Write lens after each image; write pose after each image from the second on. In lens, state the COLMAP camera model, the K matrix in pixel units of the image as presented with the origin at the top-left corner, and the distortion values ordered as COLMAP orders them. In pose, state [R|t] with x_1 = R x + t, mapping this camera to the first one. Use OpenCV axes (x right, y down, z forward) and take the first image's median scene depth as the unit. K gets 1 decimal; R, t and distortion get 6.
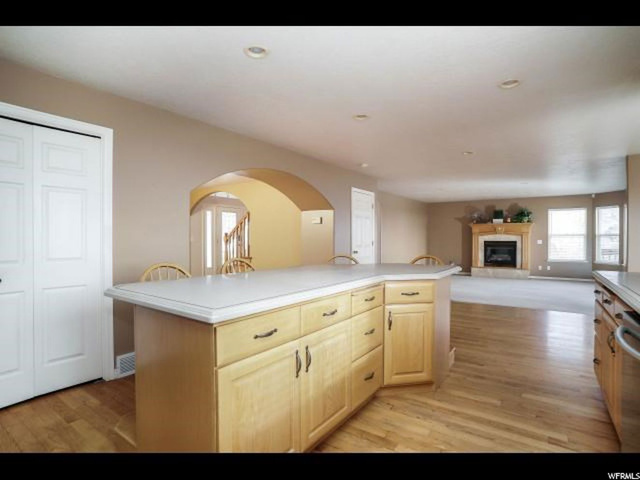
lens RADIAL K [[332.6, 0, 316.2], [0, 332.6, 240.7], [0, 0, 1]] dist [-0.072660, 0.034476]
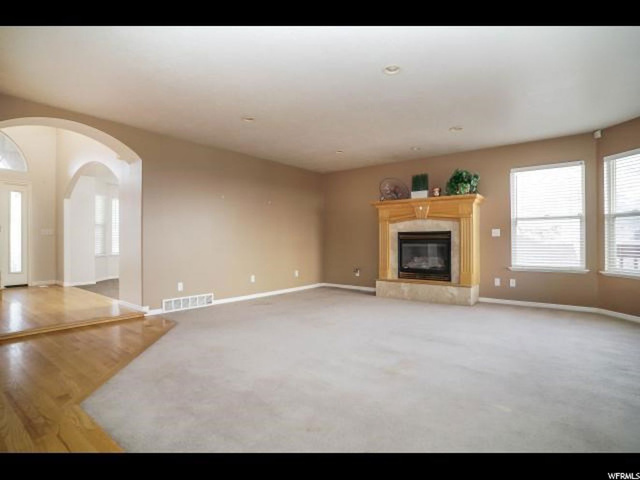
lens RADIAL K [[332.6, 0, 316.2], [0, 332.6, 240.7], [0, 0, 1]] dist [-0.072660, 0.034476]
pose [[0.999906, -0.005494, -0.012533, 0.403547], [0.005415, 0.999966, -0.006297, 0.018457], [0.012567, 0.006228, 0.999902, 0.466160]]
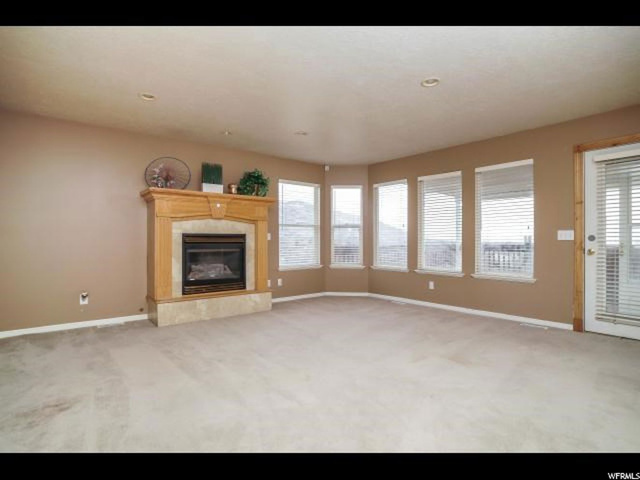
lens RADIAL K [[332.6, 0, 316.2], [0, 332.6, 240.7], [0, 0, 1]] dist [-0.072660, 0.034476]
pose [[0.247646, -0.002027, 0.968848, 0.165660], [0.007222, 0.999974, 0.000246, 0.011134], [-0.968824, 0.006936, 0.247654, 0.773897]]
